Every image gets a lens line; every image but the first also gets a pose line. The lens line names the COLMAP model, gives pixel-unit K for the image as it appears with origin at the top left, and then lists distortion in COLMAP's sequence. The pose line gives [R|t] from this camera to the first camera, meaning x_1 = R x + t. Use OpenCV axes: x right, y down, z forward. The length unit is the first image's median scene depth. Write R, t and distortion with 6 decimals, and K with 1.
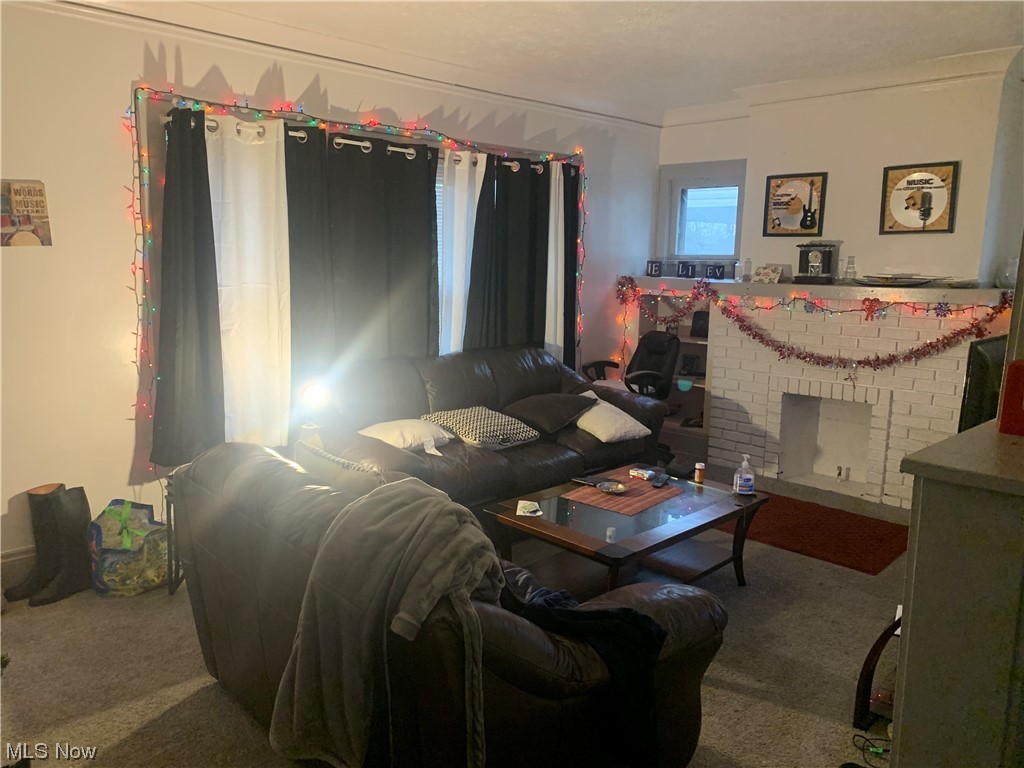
lens RADIAL K [[779.1, 0, 512.0], [0, 779.1, 384.0], [0, 0, 1]] dist [0.000033, -0.053147]
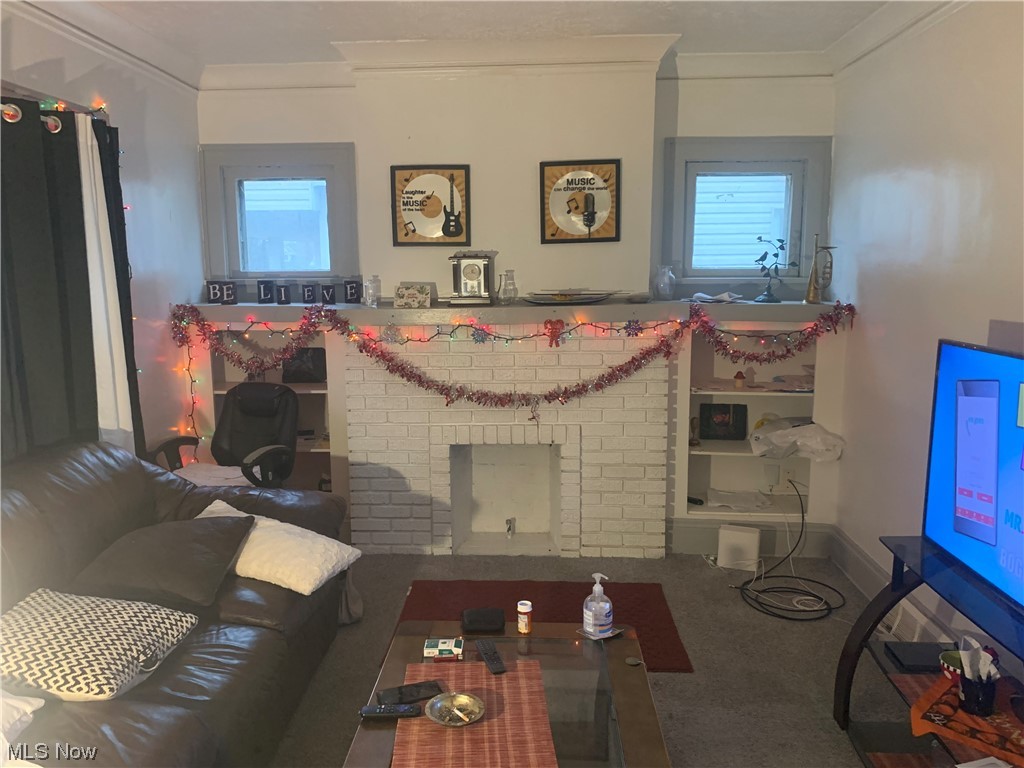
lens RADIAL K [[767.5, 0, 512.0], [0, 767.5, 384.0], [0, 0, 1]] dist [0.055216, -0.079749]
pose [[0.735823, -0.118210, 0.666777, -0.114495], [0.127828, 0.991191, 0.034660, -0.069152], [-0.665000, 0.059730, 0.744451, 0.381413]]
